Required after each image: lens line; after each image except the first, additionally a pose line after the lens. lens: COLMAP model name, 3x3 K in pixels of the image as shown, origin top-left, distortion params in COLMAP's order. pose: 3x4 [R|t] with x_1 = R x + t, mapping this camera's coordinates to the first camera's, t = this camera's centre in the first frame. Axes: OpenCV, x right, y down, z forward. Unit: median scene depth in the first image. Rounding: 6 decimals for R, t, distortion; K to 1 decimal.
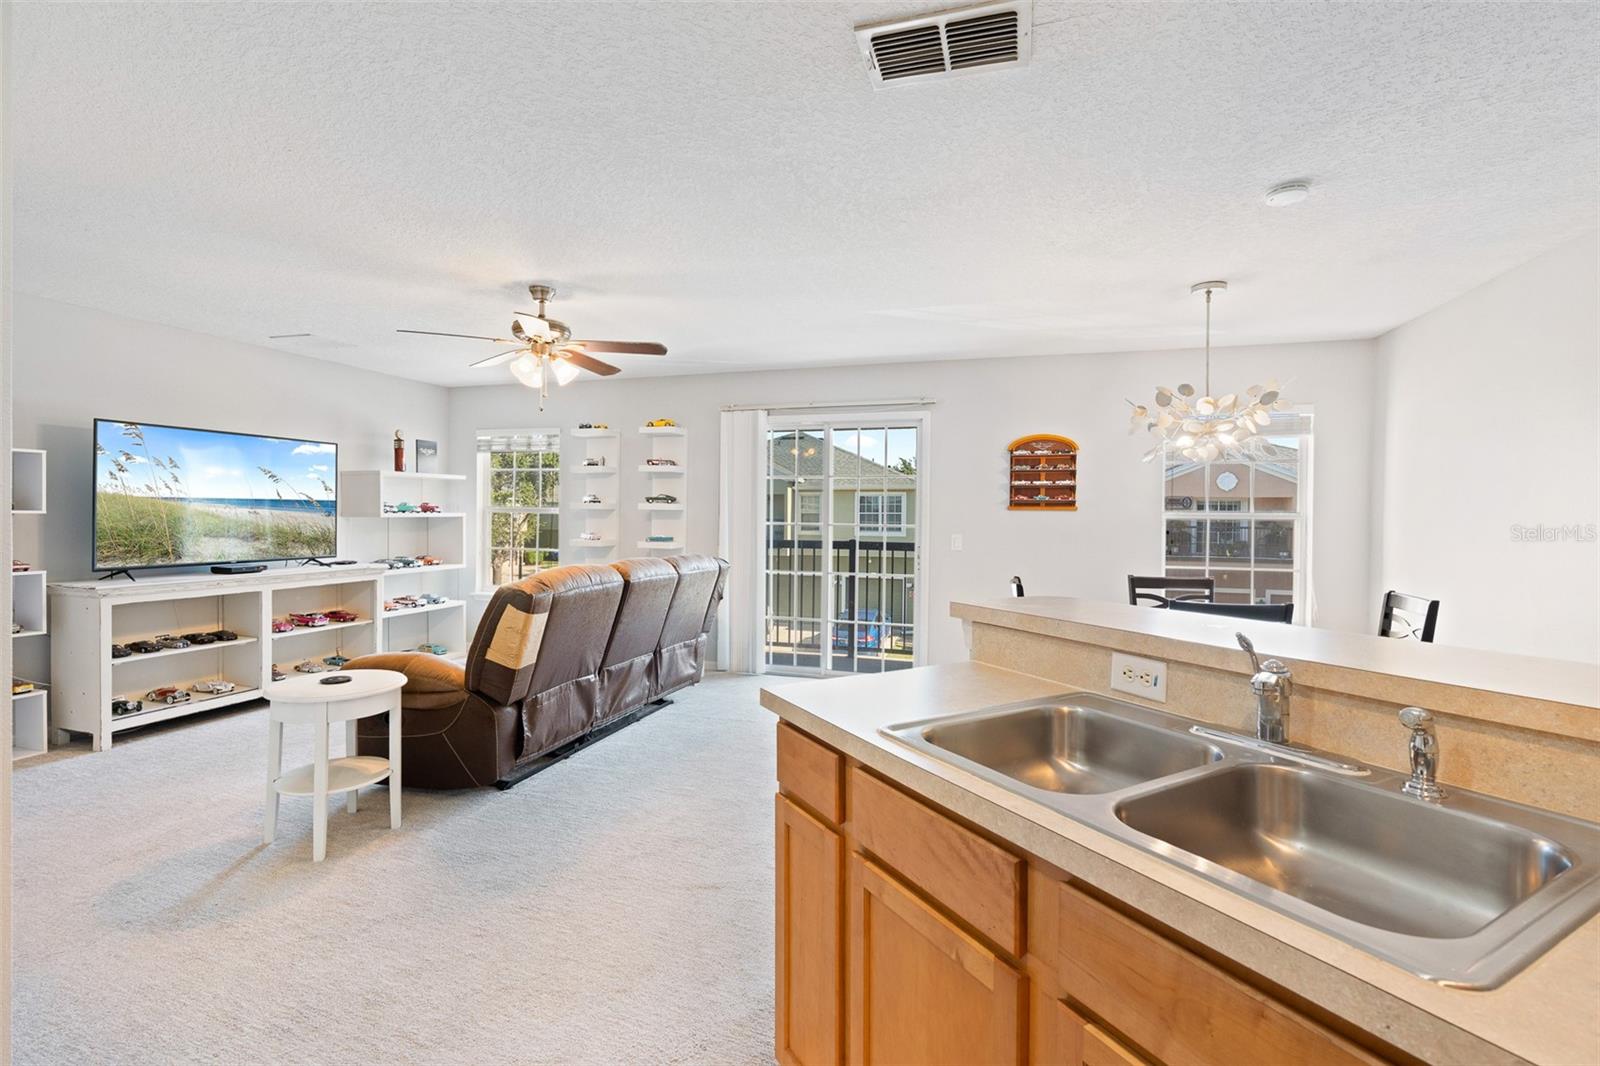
lens RADIAL K [[719.0, 0, 800.4], [0, 719.0, 524.0], [0, 0, 1]] dist [-0.010564, 0.005212]
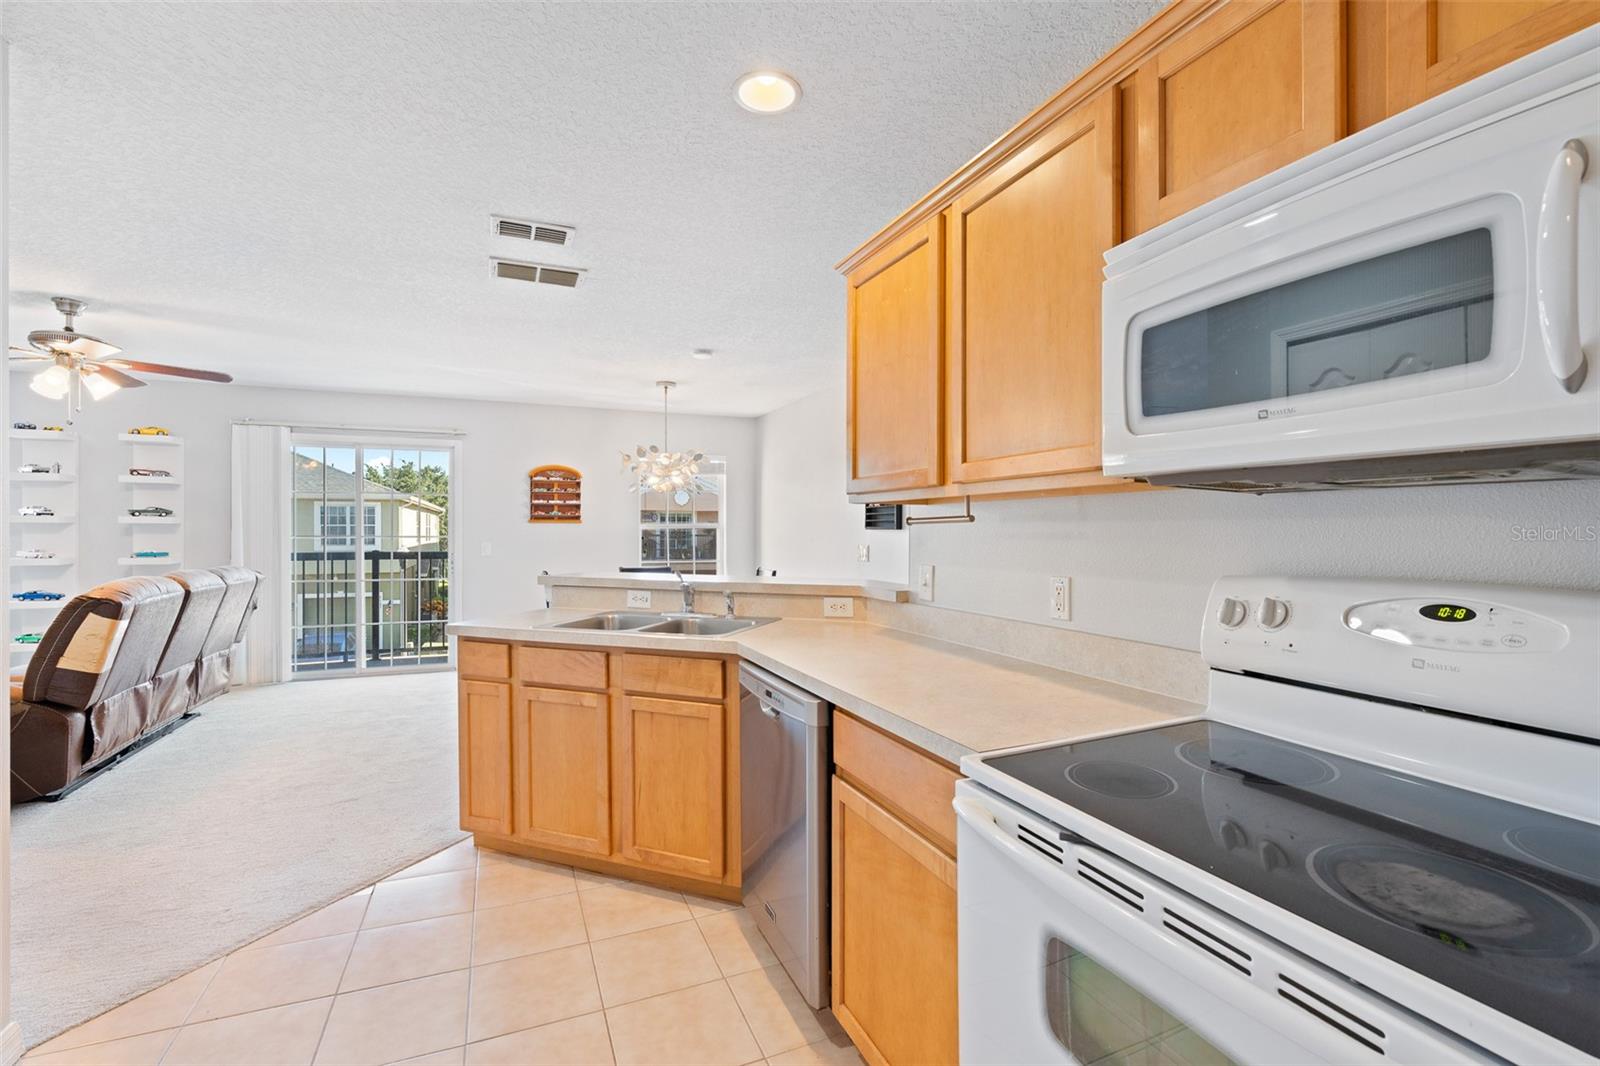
lens RADIAL K [[719.0, 0, 796.5], [0, 719.0, 532.0], [0, 0, 1]] dist [-0.010564, 0.005212]
pose [[0.769879, -0.010401, 0.638106, -0.174702], [0.013157, 0.999913, 0.000423, 0.002881], [-0.638055, 0.008070, 0.769949, -0.313456]]
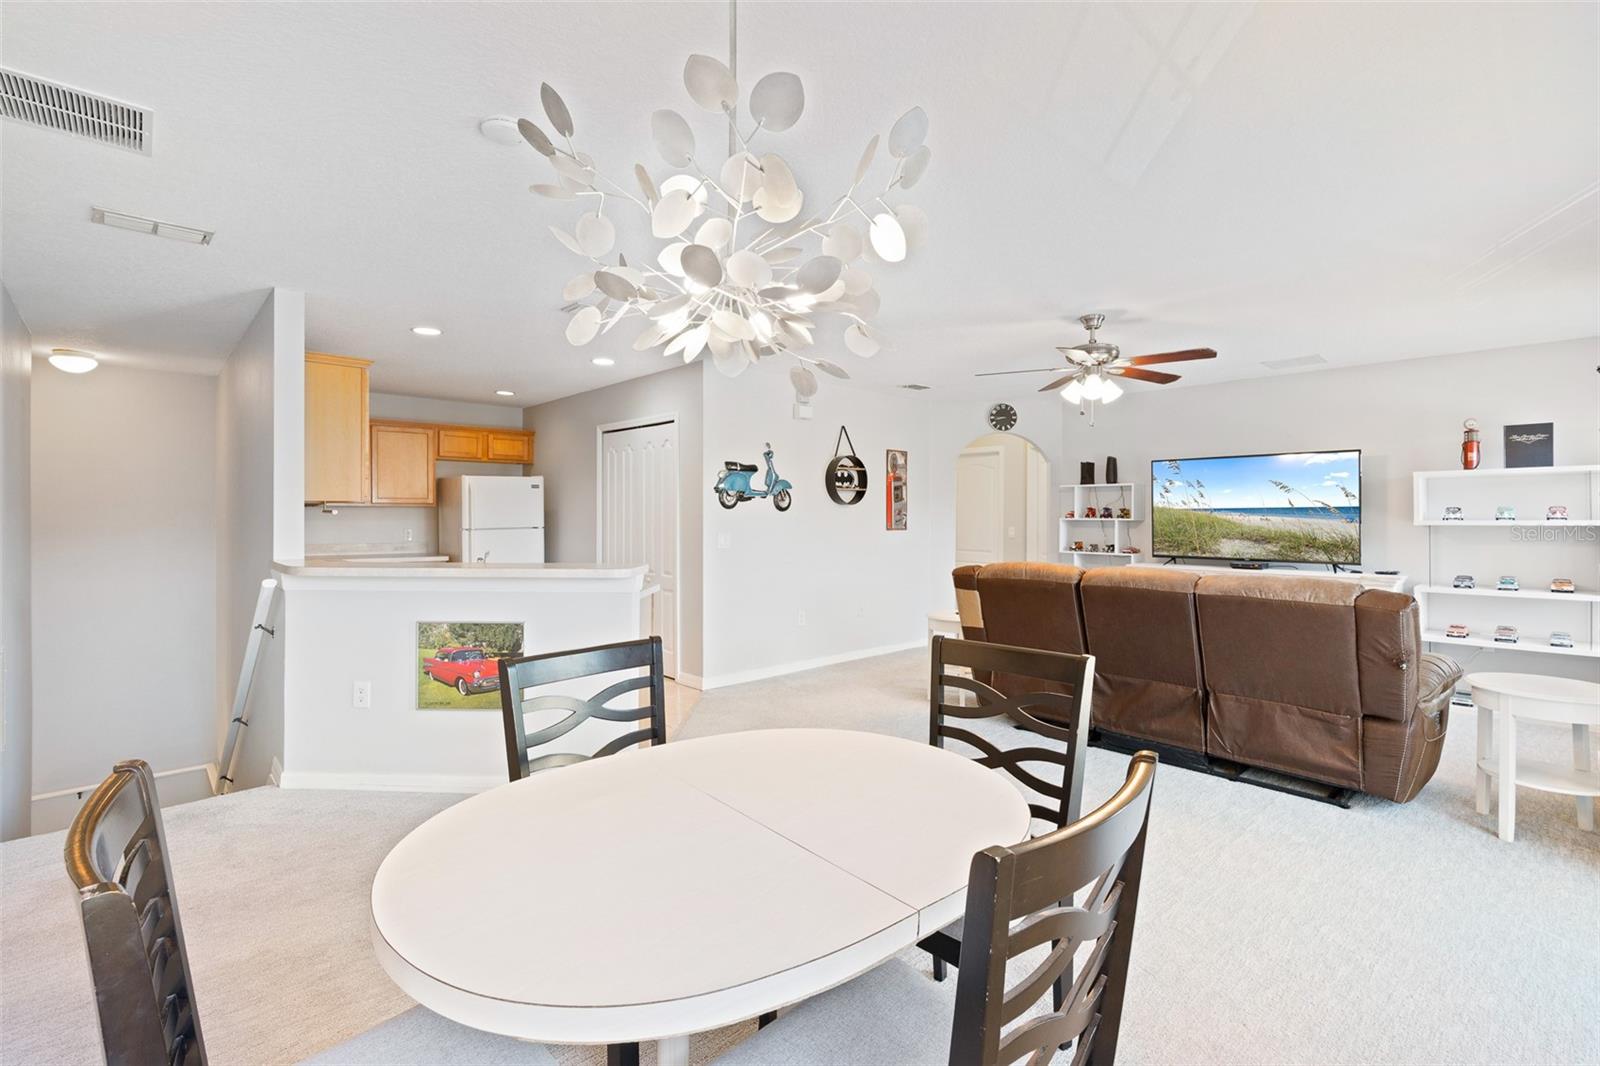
lens RADIAL K [[719.0, 0, 794.7], [0, 719.0, 515.7], [0, 0, 1]] dist [-0.010564, 0.005212]
pose [[-0.498078, -0.010166, -0.867072, 0.655040], [-0.016838, 0.999856, -0.002050, -0.006402], [0.866969, 0.013579, -0.498178, 0.915949]]
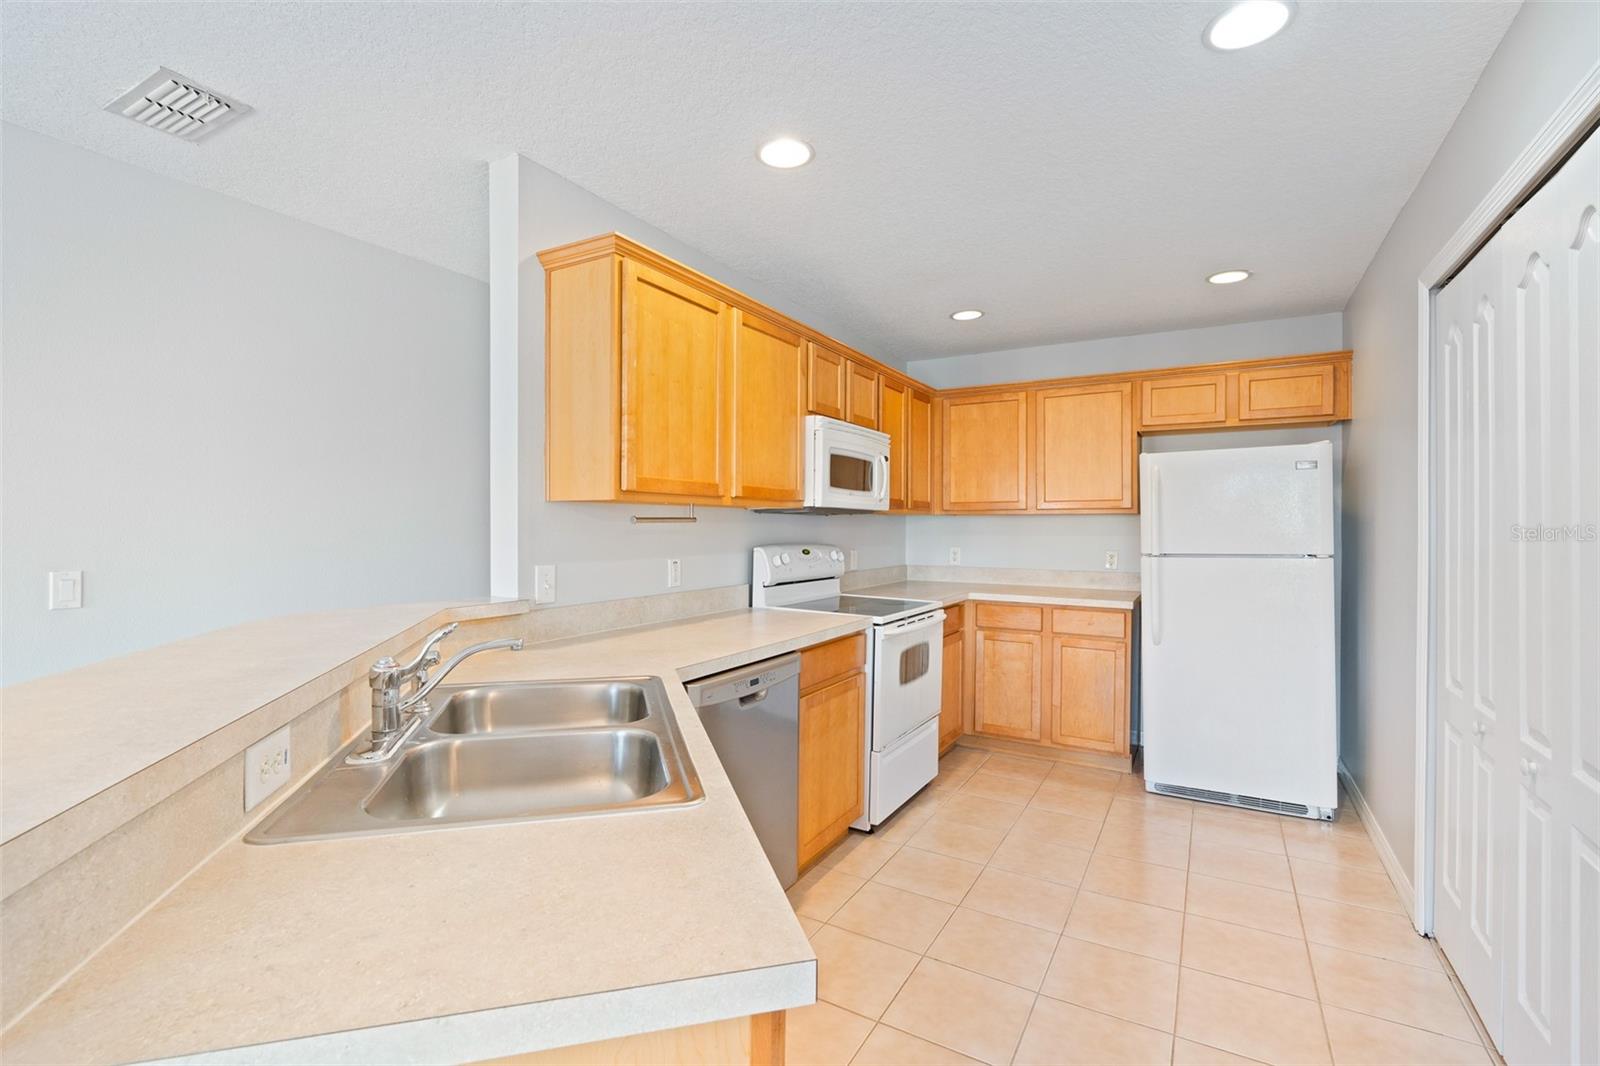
lens RADIAL K [[719.0, 0, 806.3], [0, 719.0, 527.4], [0, 0, 1]] dist [-0.010564, 0.005212]
pose [[-0.976052, -0.013676, 0.217105, -0.044572], [-0.011203, 0.999858, 0.012614, -0.005213], [-0.217247, 0.009880, -0.976067, 0.474810]]
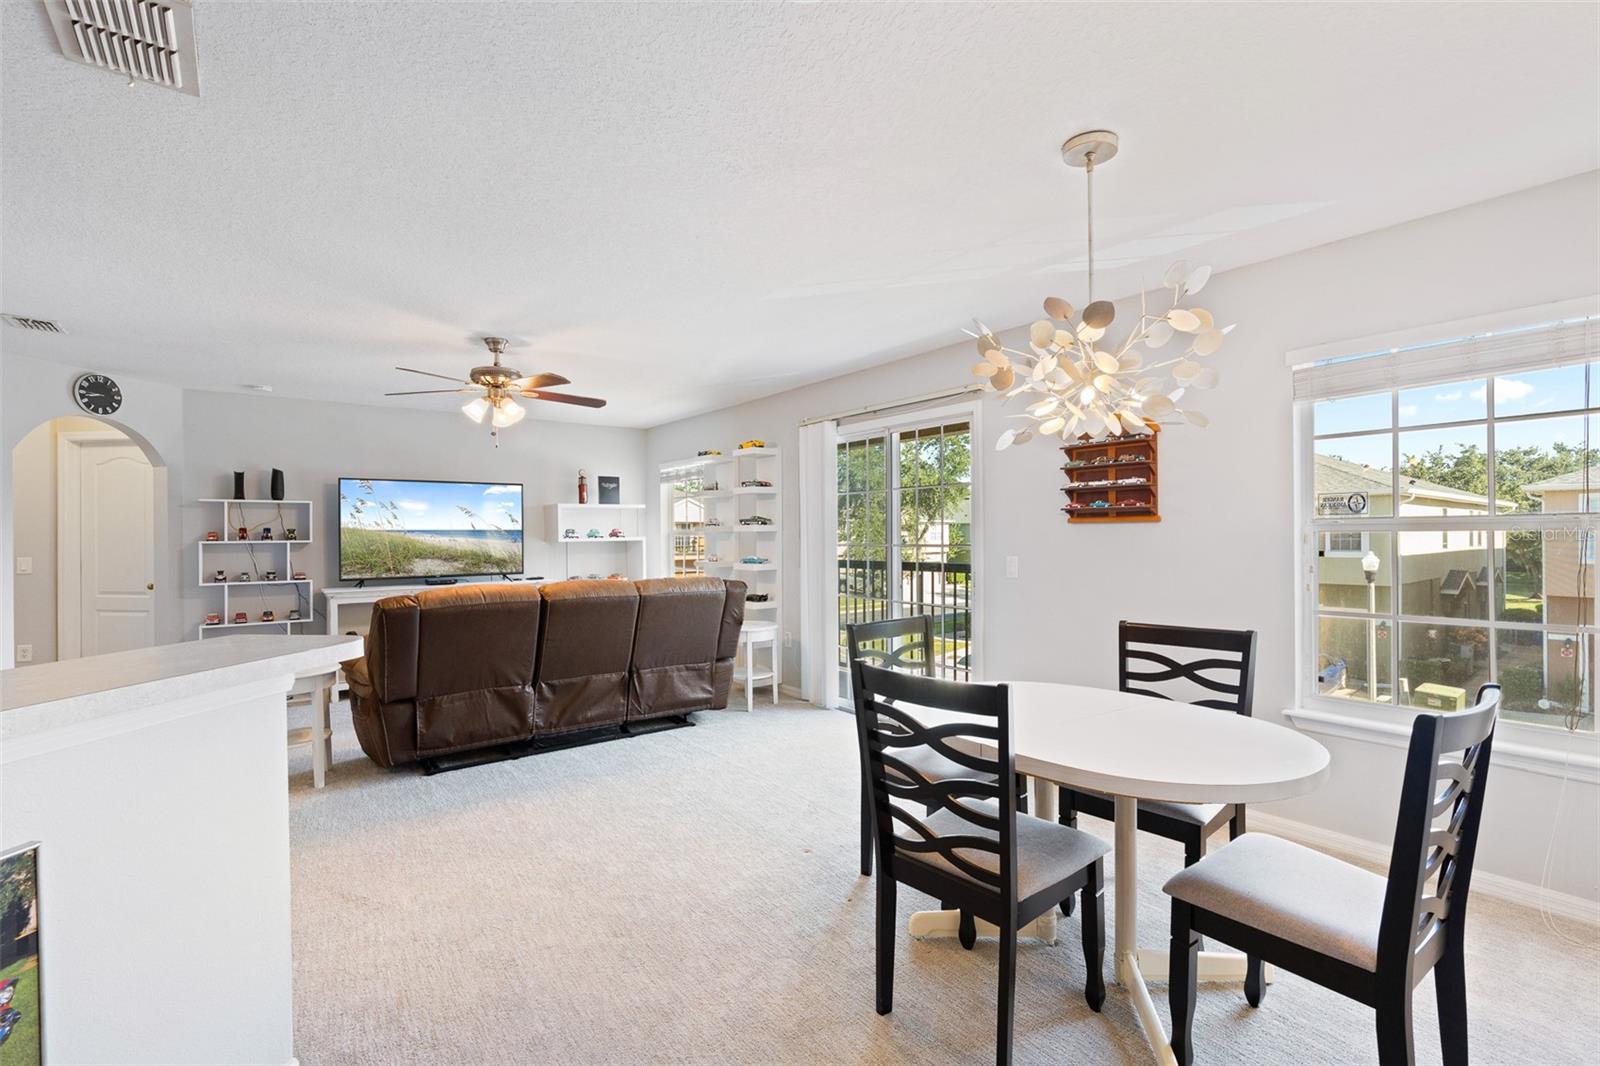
lens RADIAL K [[719.0, 0, 800.2], [0, 719.0, 538.2], [0, 0, 1]] dist [-0.010564, 0.005212]
pose [[0.819505, -0.013116, -0.572921, 0.531916], [0.008726, 0.999908, -0.010409, 0.001221], [0.573005, 0.003531, 0.819544, 0.274067]]
